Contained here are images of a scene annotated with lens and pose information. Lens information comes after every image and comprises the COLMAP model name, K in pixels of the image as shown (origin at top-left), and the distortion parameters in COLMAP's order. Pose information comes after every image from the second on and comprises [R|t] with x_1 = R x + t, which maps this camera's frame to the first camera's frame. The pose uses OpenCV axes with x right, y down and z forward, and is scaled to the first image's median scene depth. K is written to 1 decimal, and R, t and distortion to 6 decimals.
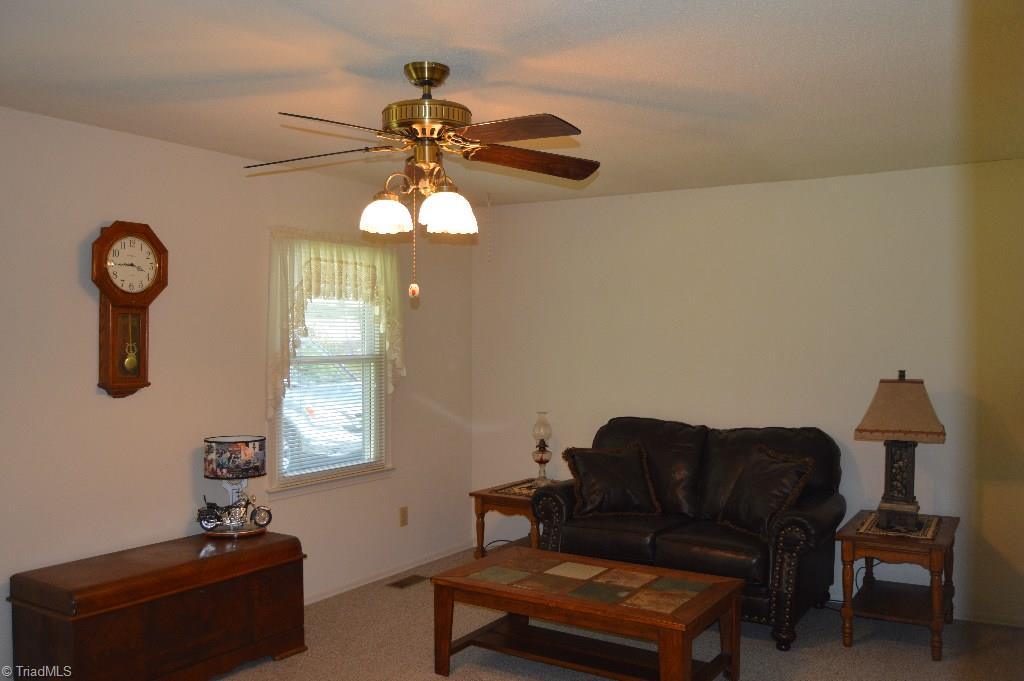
lens RADIAL K [[876.9, 0, 522.8], [0, 876.9, 337.1], [0, 0, 1]] dist [-0.080139, 0.026390]
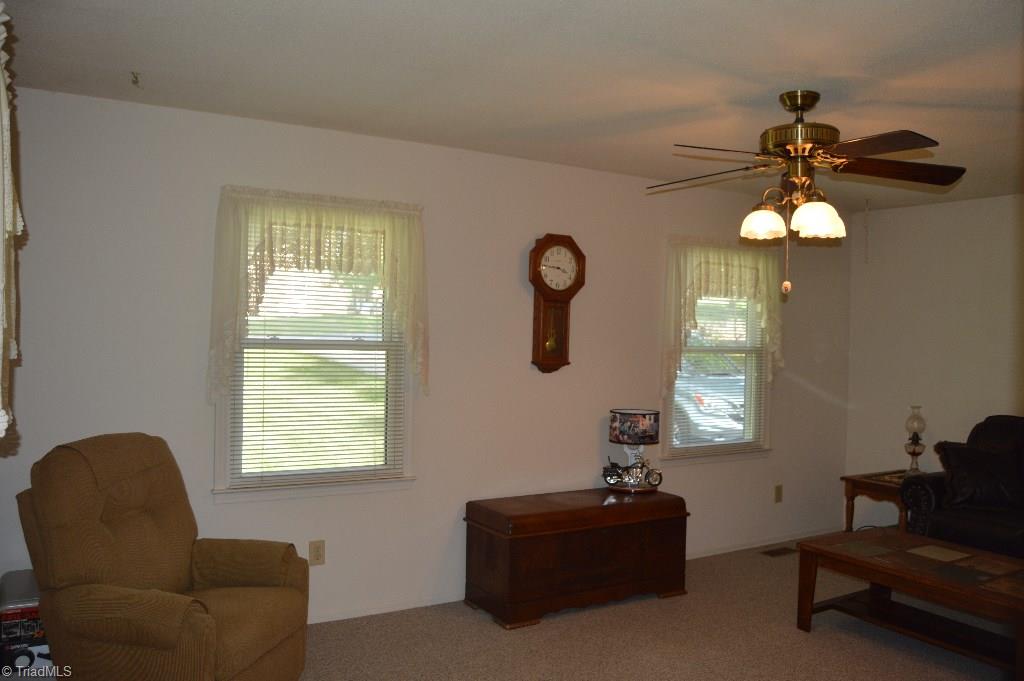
lens RADIAL K [[818.2, 0, 520.0], [0, 818.2, 336.3], [0, 0, 1]] dist [-0.088810, 0.030270]
pose [[0.895941, 0.022302, -0.443613, 0.027723], [-0.022933, 0.999729, 0.003945, 0.011843], [0.443581, 0.006639, 0.896210, -0.091425]]
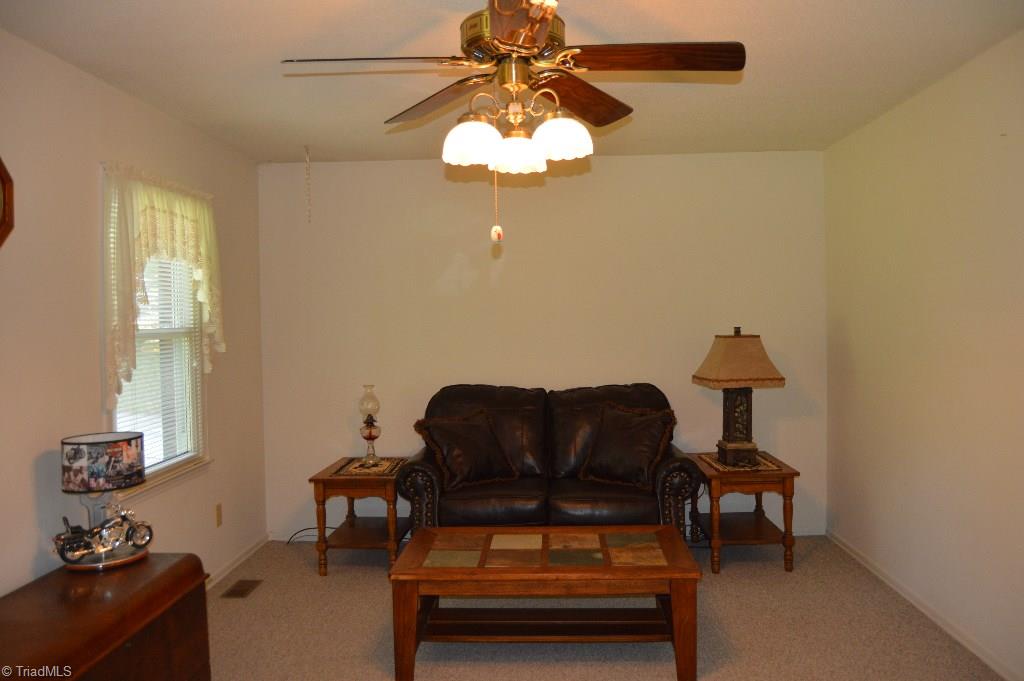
lens RADIAL K [[818.2, 0, 514.4], [0, 818.2, 341.5], [0, 0, 1]] dist [-0.088810, 0.030270]
pose [[0.864091, -0.032127, 0.502310, -0.373750], [0.018823, 0.999325, 0.031535, 0.019037], [-0.502984, -0.017794, 0.864112, 0.225124]]
